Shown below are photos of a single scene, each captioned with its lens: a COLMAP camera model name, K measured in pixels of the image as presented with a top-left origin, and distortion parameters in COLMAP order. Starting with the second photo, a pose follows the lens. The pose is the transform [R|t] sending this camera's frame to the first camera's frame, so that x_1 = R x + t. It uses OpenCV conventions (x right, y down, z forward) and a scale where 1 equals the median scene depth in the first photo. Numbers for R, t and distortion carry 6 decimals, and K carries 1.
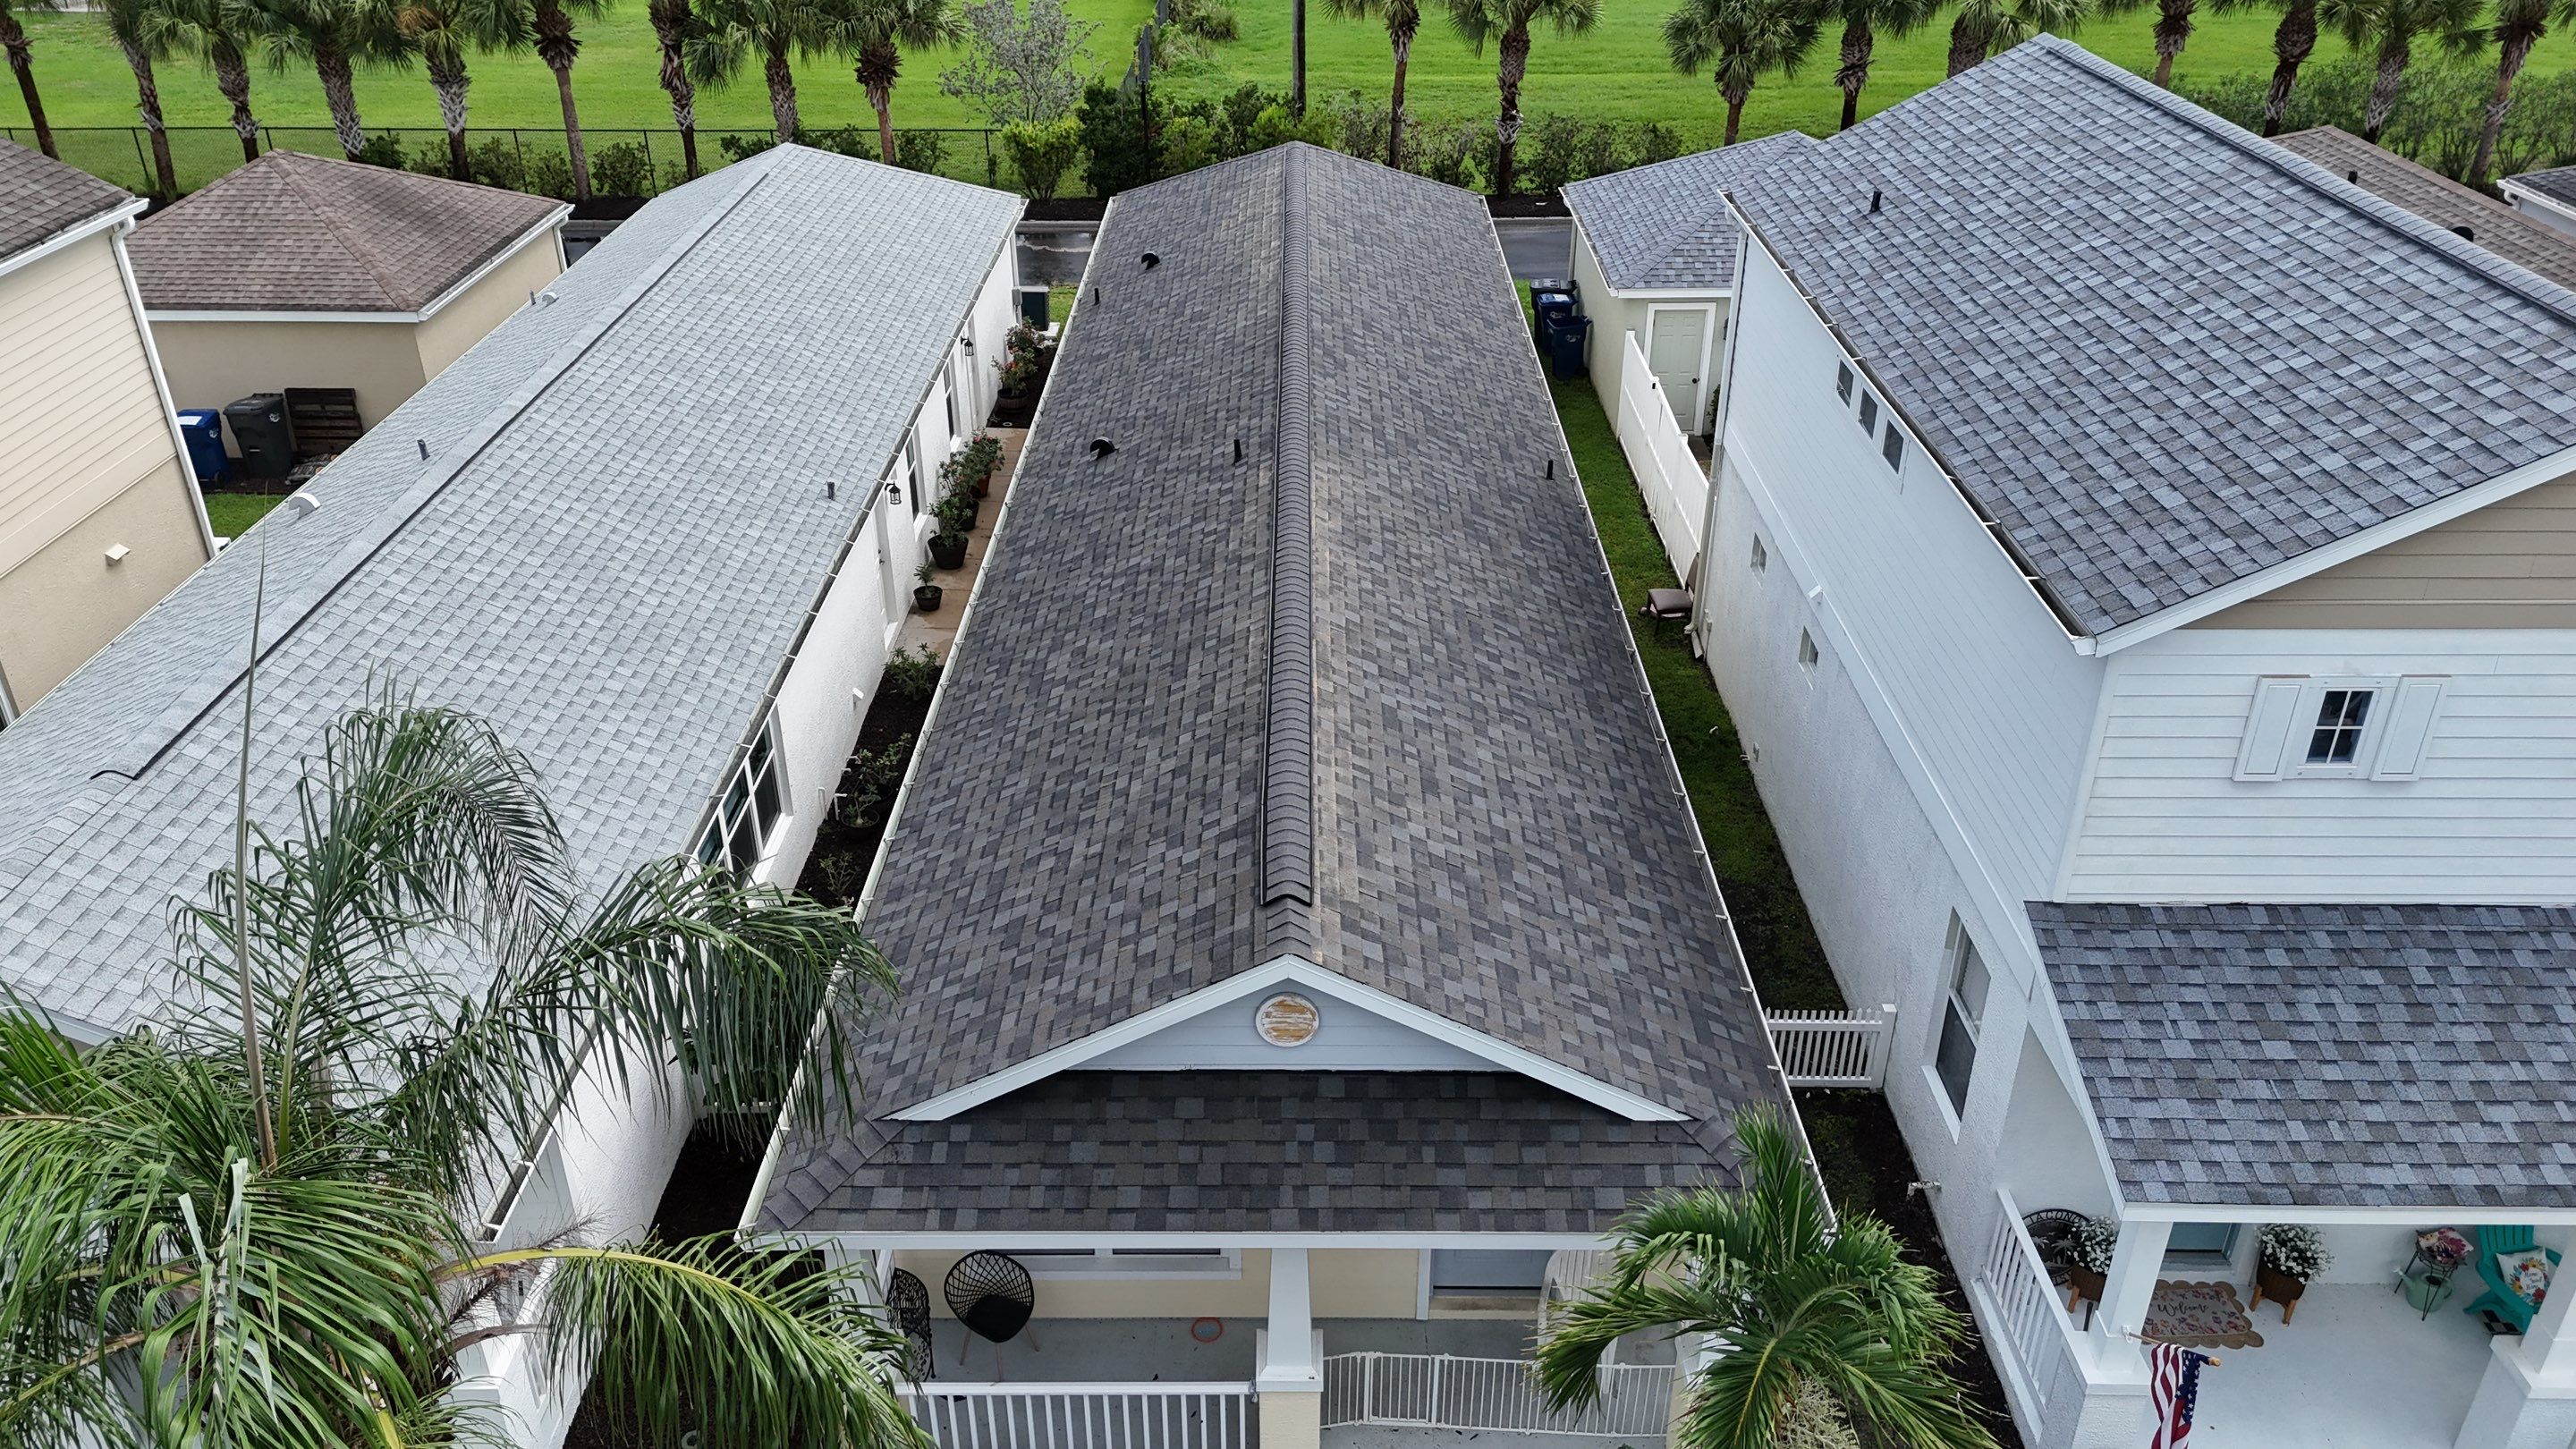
lens RADIAL K [[1867.7, 0, 1289.4], [0, 1867.7, 712.8], [0, 0, 1]] dist [0.117153, -0.110171]
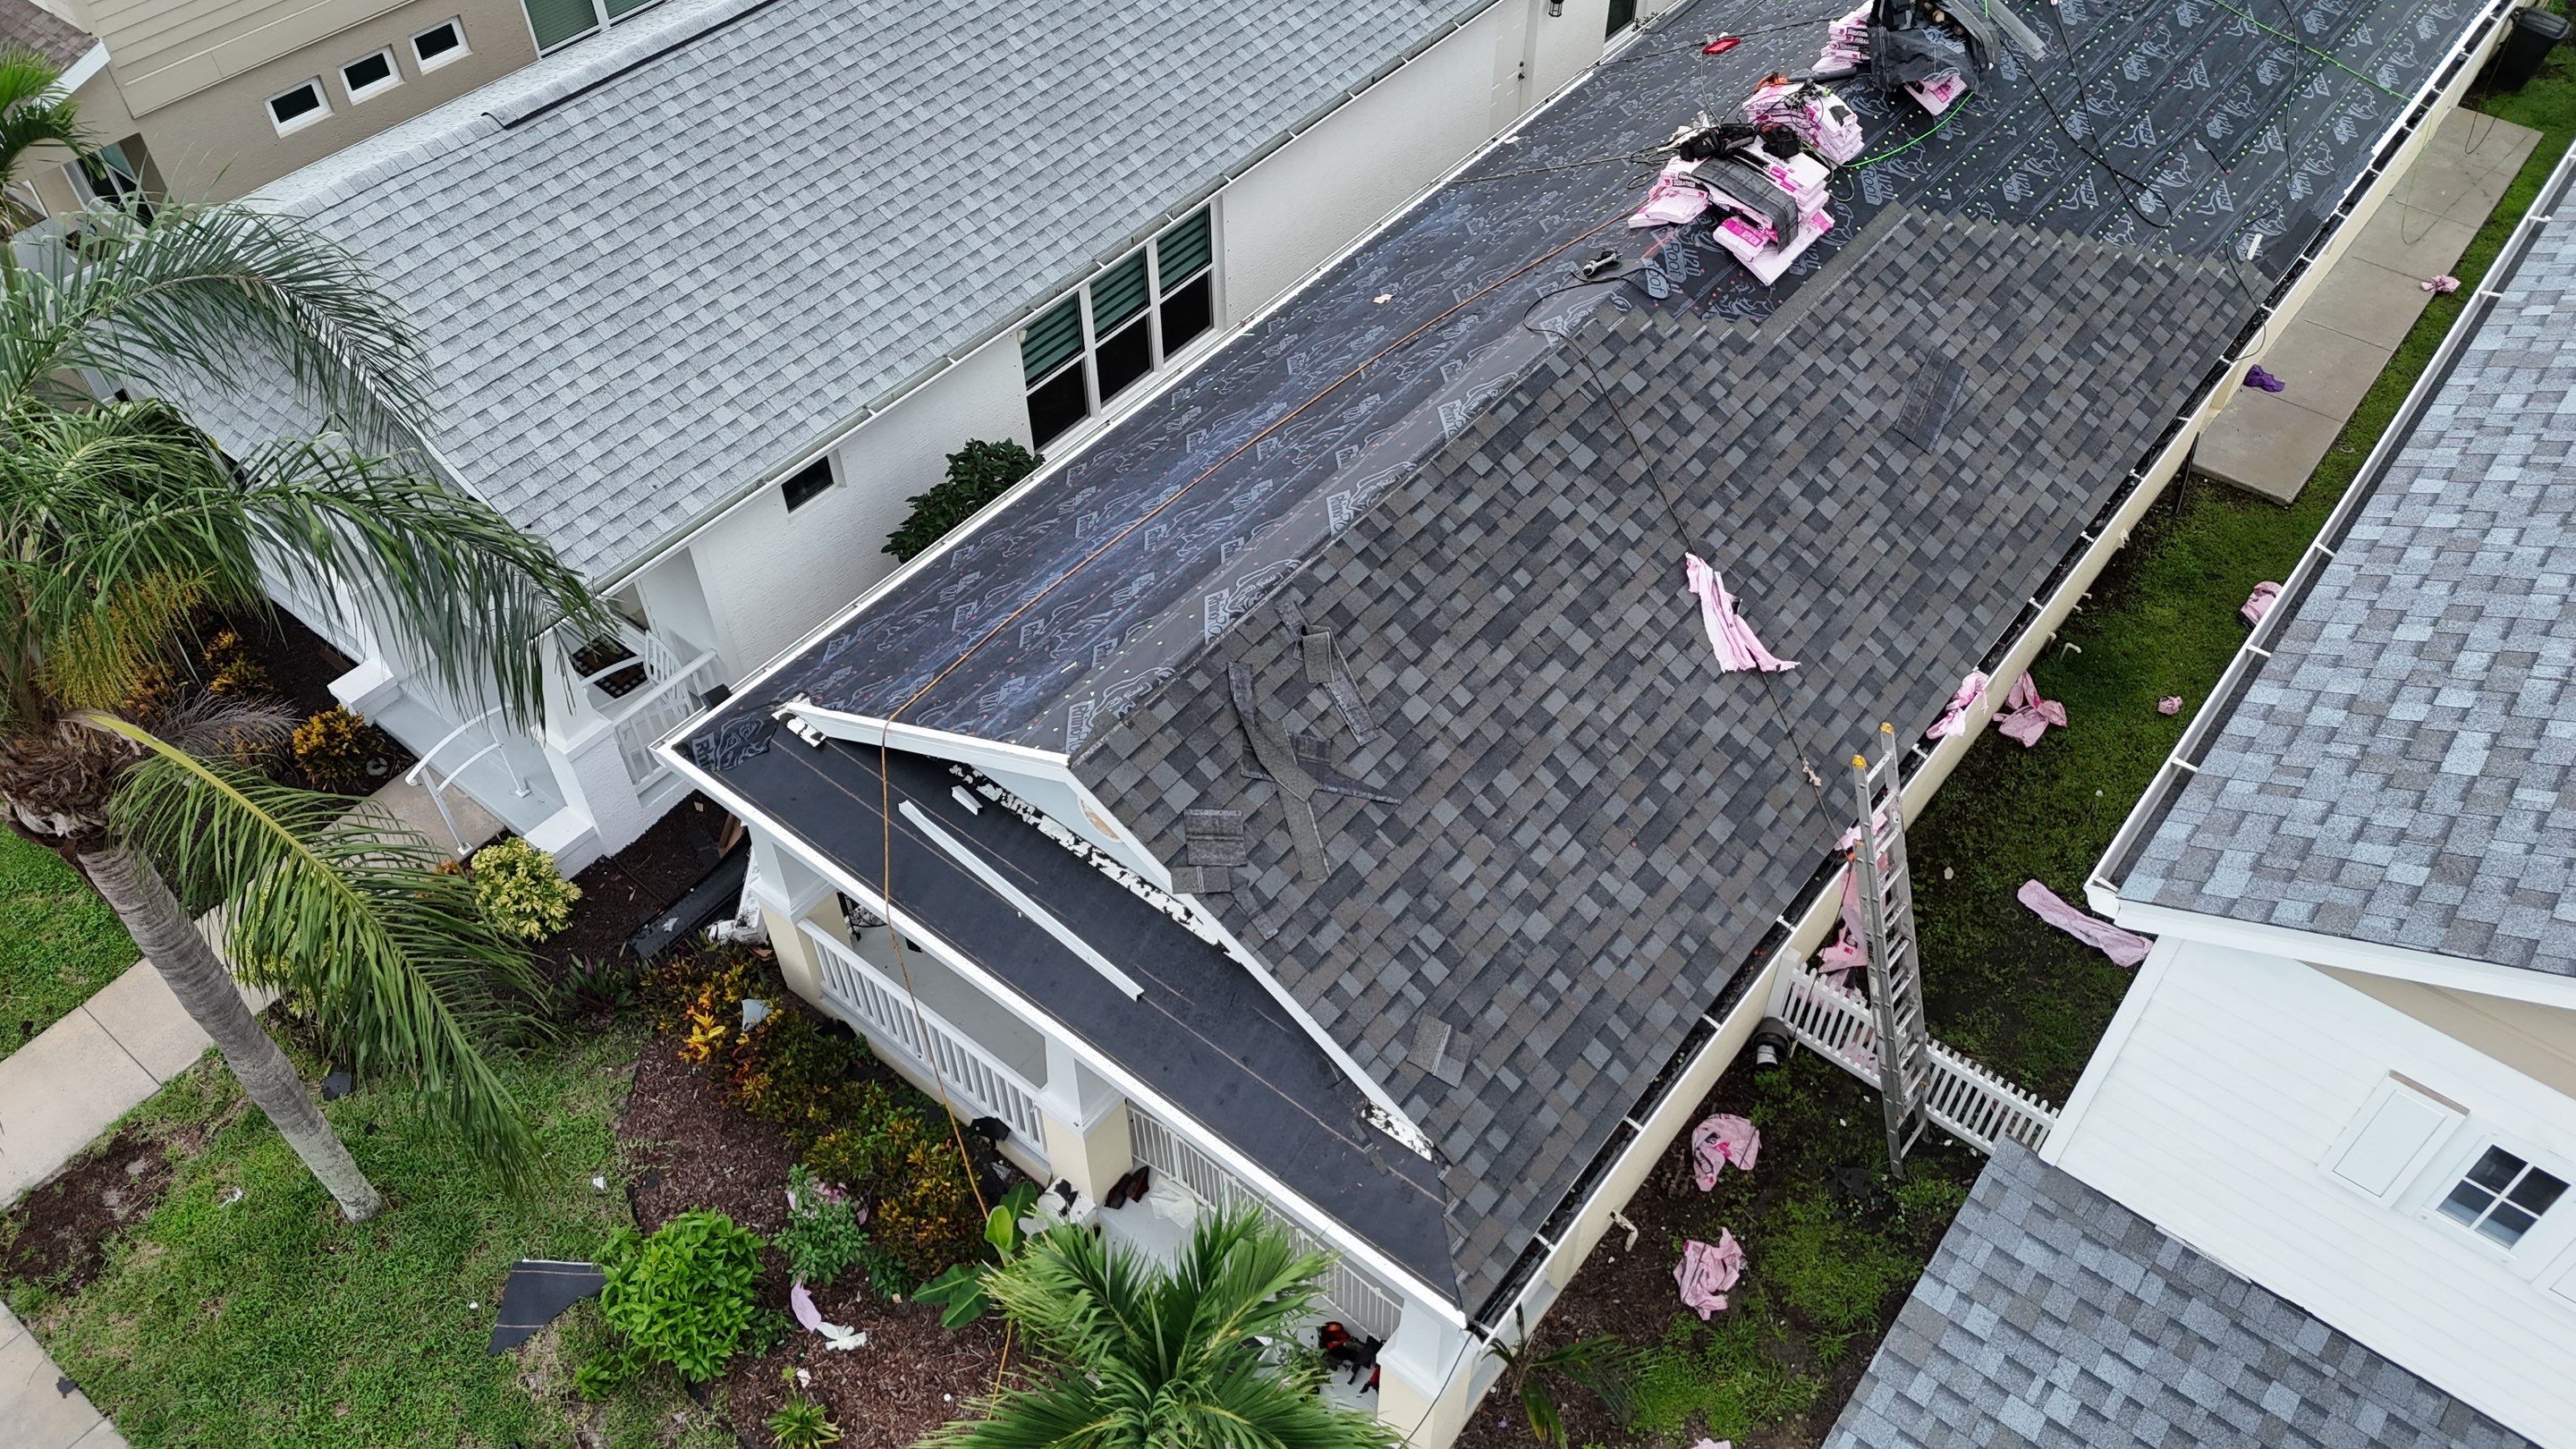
lens RADIAL K [[1867.7, 0, 1289.4], [0, 1867.7, 712.8], [0, 0, 1]] dist [0.117153, -0.110171]
pose [[0.786786, 0.452841, -0.419408, 0.396615], [-0.298913, 0.874055, 0.382986, -0.238153], [0.540017, -0.175962, 0.823054, 0.267781]]
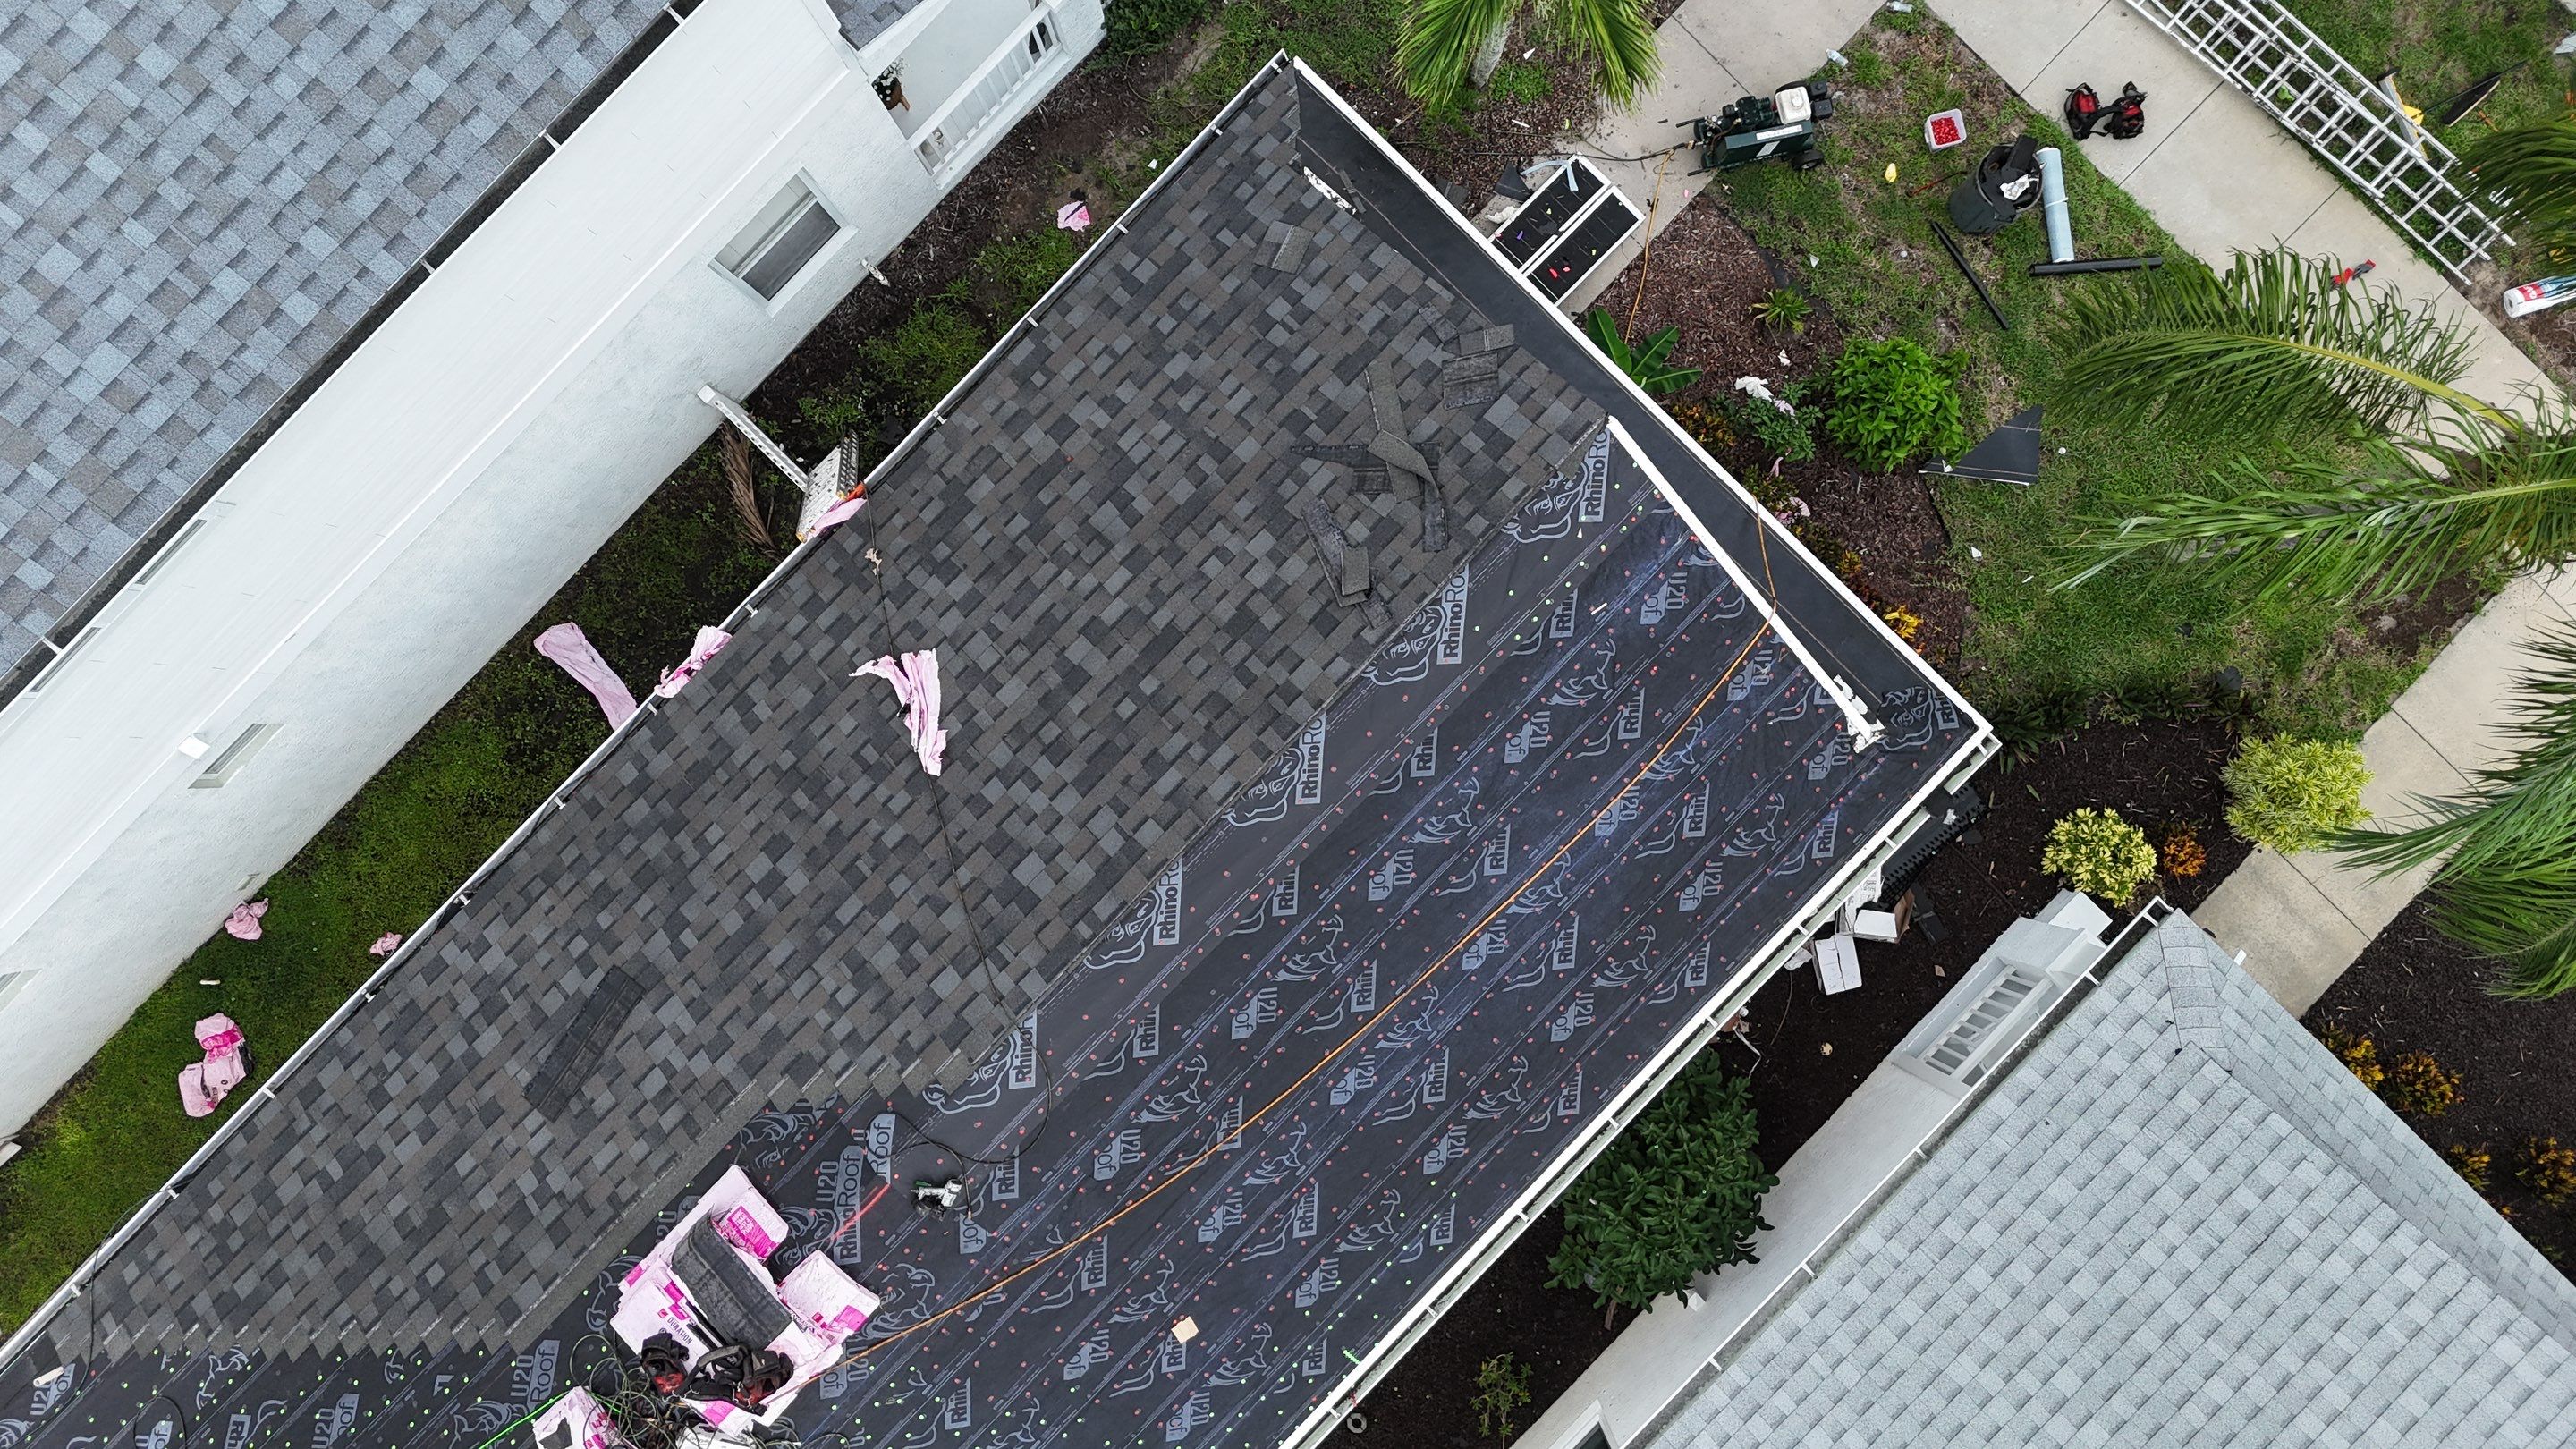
lens RADIAL K [[1867.7, 0, 1289.4], [0, 1867.7, 712.8], [0, 0, 1]] dist [0.117153, -0.110171]
pose [[-0.719754, -0.694165, 0.009436, 0.005991], [0.347191, -0.348153, 0.870774, -0.724804], [-0.601176, 0.630019, 0.491593, 0.615366]]
